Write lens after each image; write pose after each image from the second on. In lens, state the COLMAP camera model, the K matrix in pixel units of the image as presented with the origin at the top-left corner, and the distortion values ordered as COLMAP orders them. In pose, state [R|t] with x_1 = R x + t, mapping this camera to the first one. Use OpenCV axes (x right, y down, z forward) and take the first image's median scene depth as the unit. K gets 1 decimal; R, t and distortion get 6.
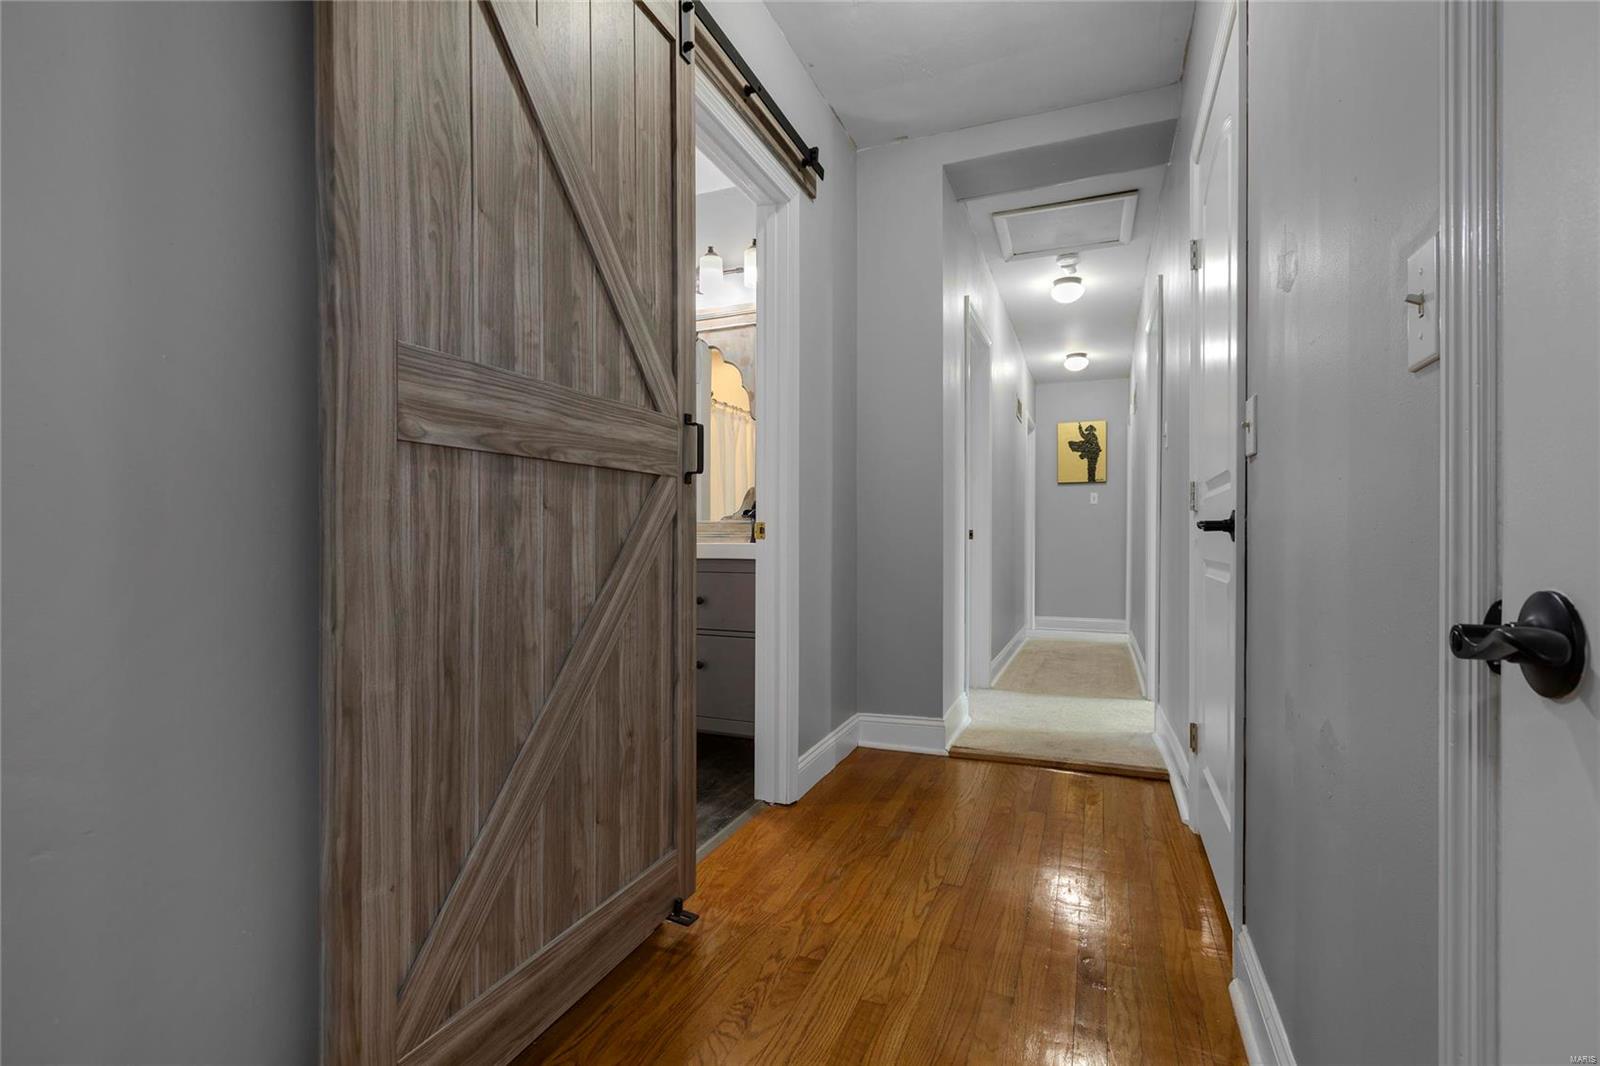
lens RADIAL K [[732.5, 0, 800.0], [0, 732.5, 533.0], [0, 0, 1]] dist [0.001070, 0.000960]
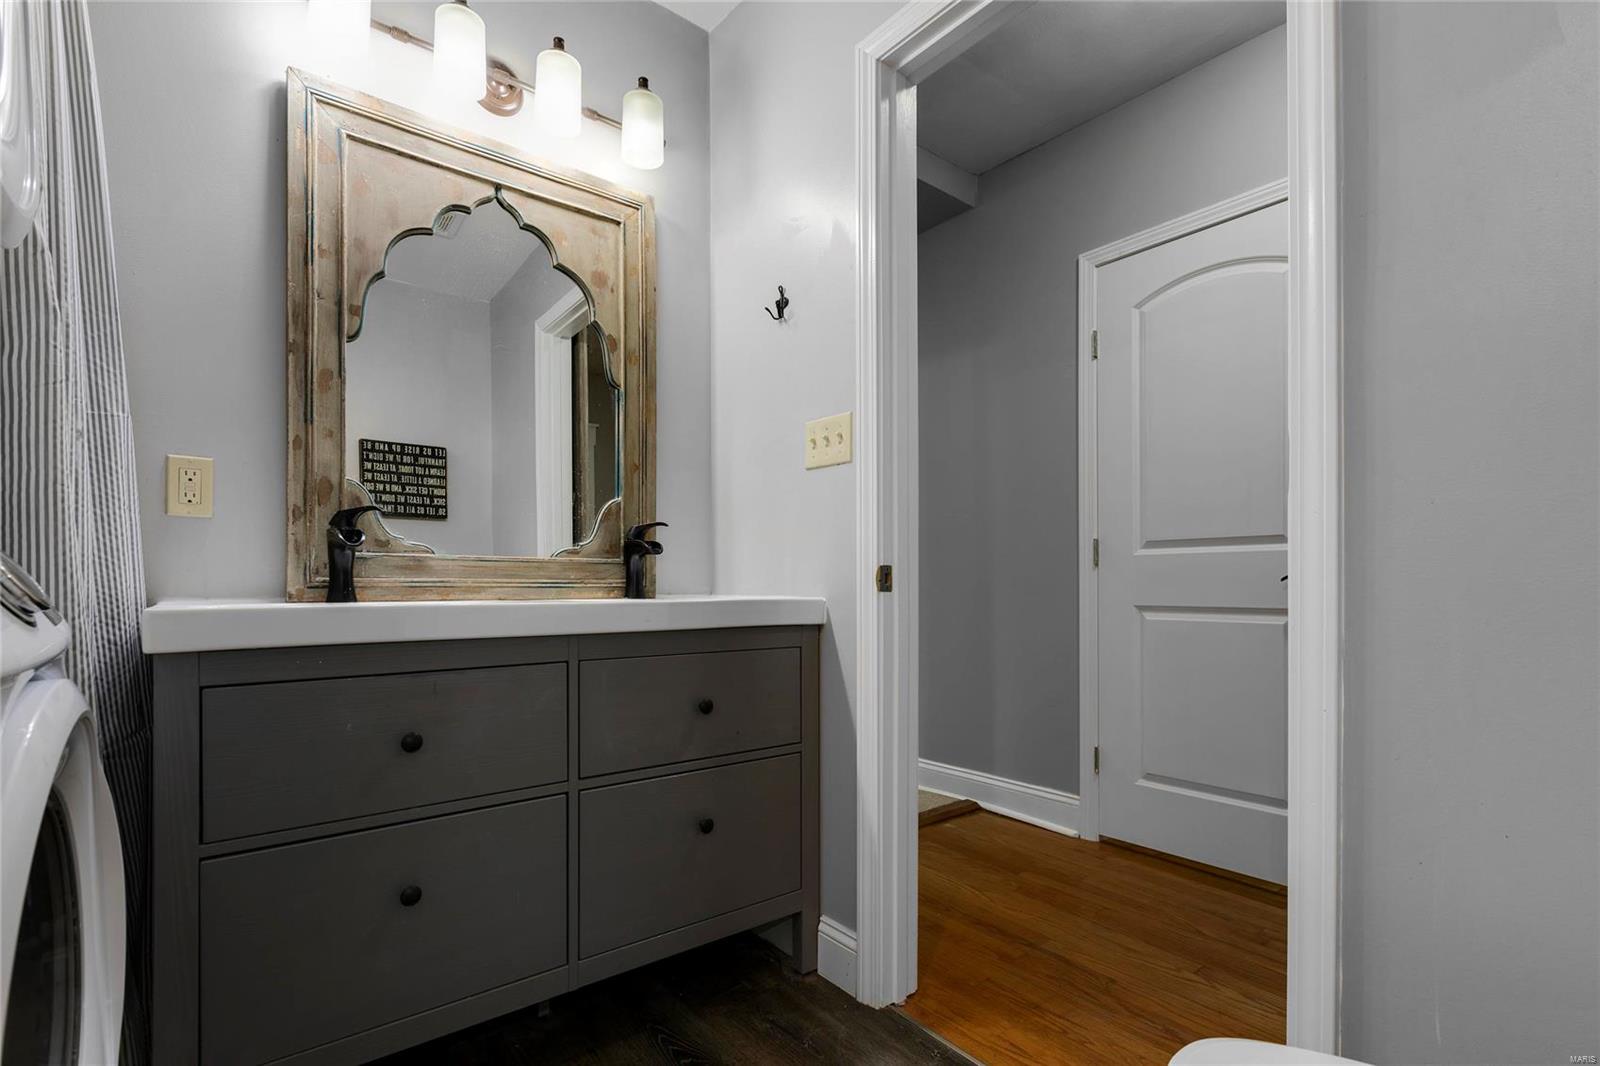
lens RADIAL K [[738.8, 0, 796.5], [0, 738.8, 582.5], [0, 0, 1]] dist [0.001329, 0.000296]
pose [[0.494720, 0.001207, 0.869052, -0.634505], [-0.001831, 0.999998, -0.000347, 0.002006], [-0.869051, -0.001420, 0.494721, 0.745318]]
